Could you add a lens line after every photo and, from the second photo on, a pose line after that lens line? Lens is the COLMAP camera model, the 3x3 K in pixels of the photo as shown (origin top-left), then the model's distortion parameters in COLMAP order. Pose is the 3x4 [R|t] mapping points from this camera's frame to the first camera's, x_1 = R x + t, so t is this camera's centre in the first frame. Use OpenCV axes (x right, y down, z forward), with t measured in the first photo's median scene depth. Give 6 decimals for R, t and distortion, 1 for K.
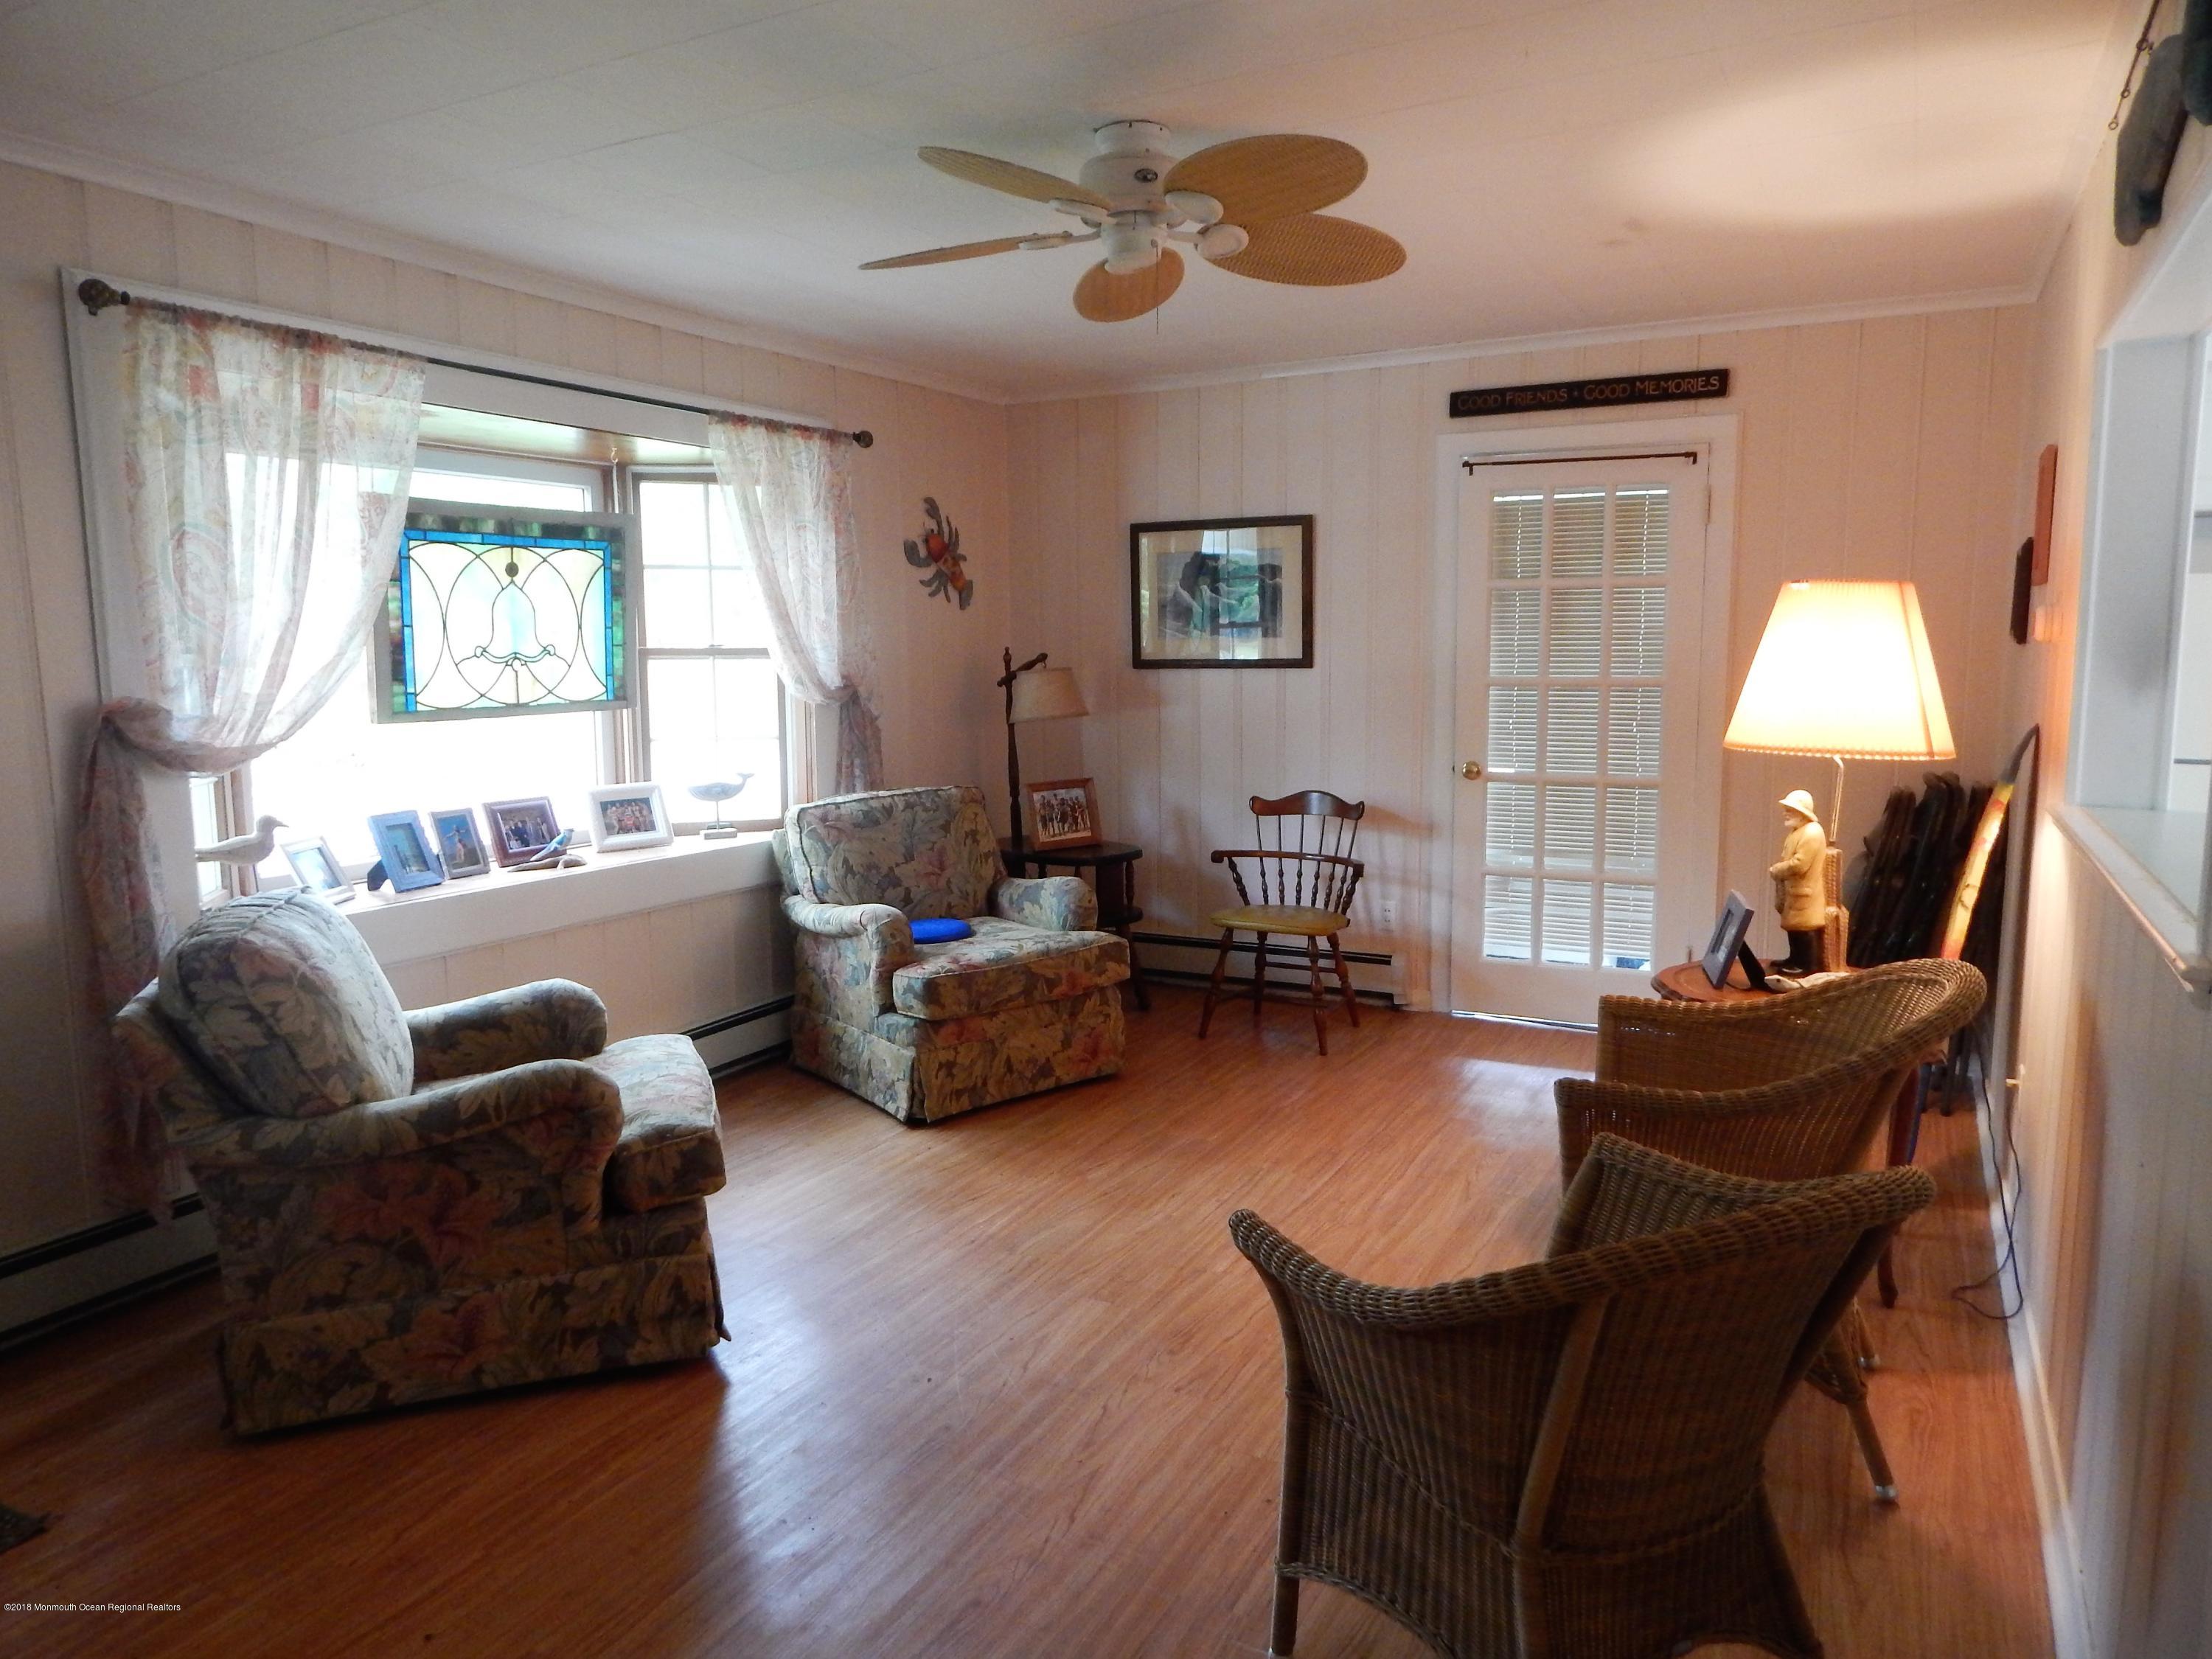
lens RADIAL K [[1455.8, 0, 1106.0], [0, 1455.8, 829.5], [0, 0, 1]] dist [-0.014489, -0.000266]
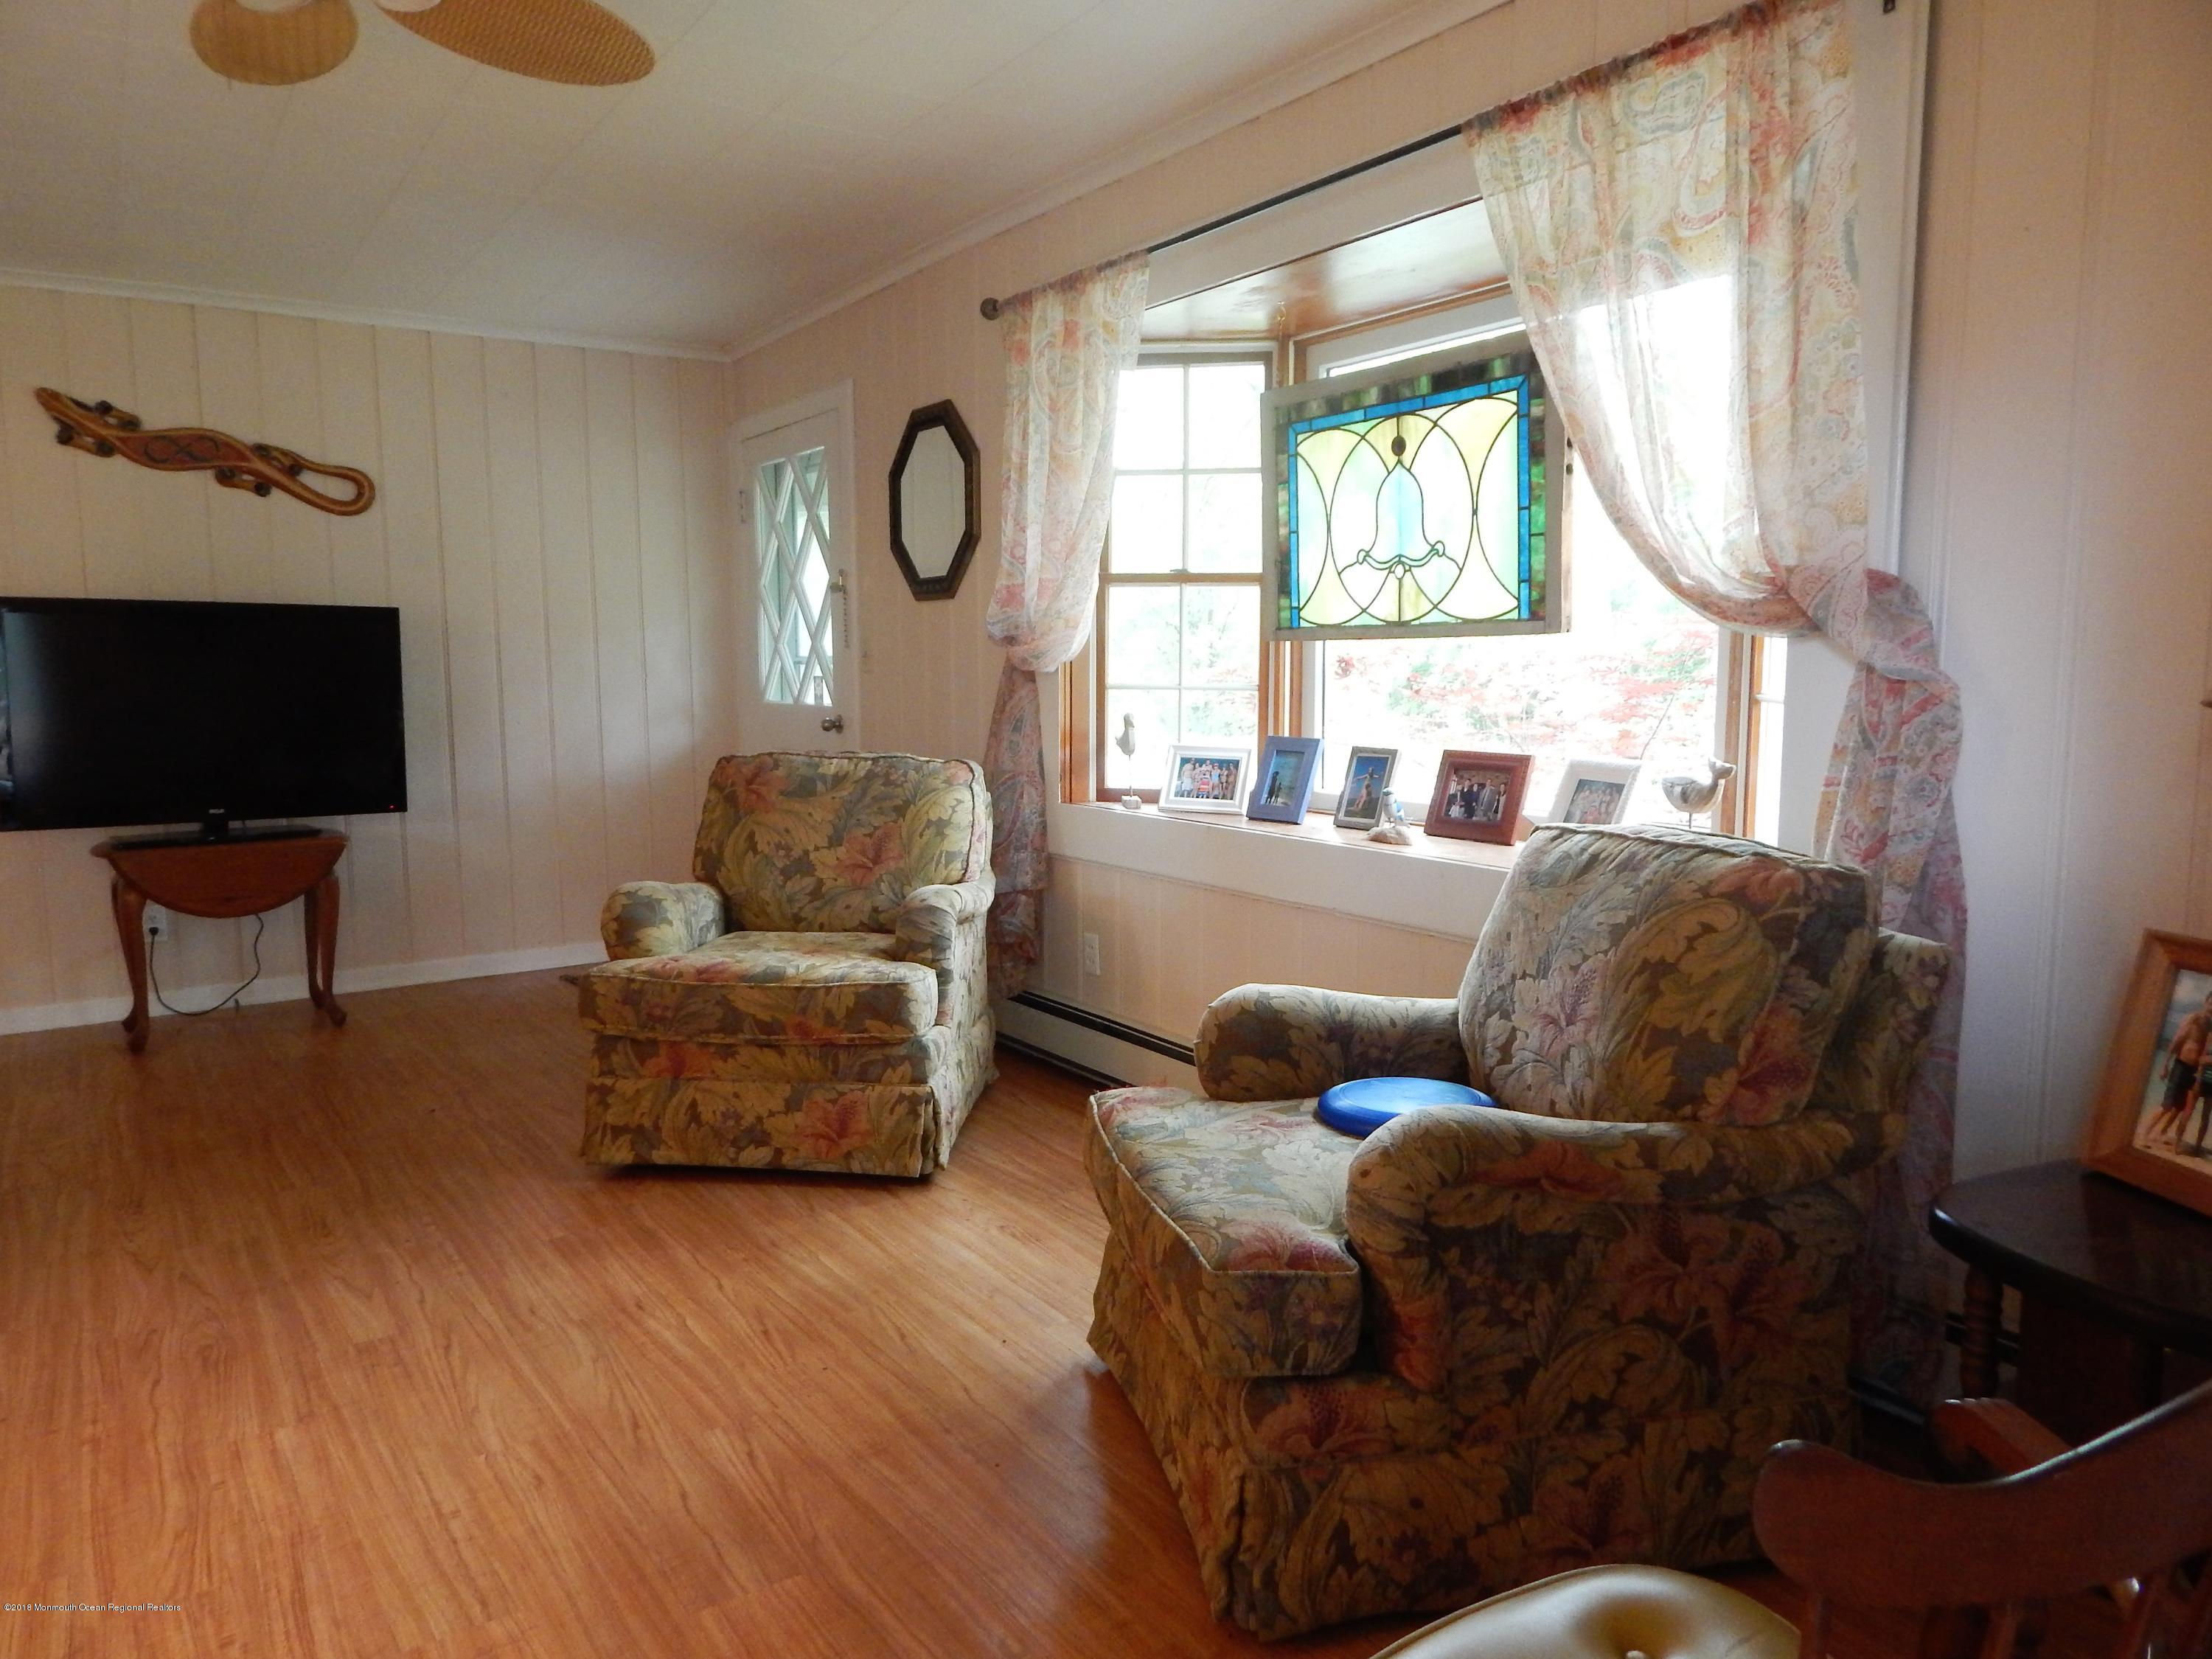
lens RADIAL K [[1464.4, 0, 1106.0], [0, 1464.4, 829.5], [0, 0, 1]] dist [0.003031, -0.002327]
pose [[-0.449141, 0.117946, -0.885642, 0.372157], [-0.103194, 0.977766, 0.182548, -0.106628], [0.887482, 0.173383, -0.426983, 1.234313]]
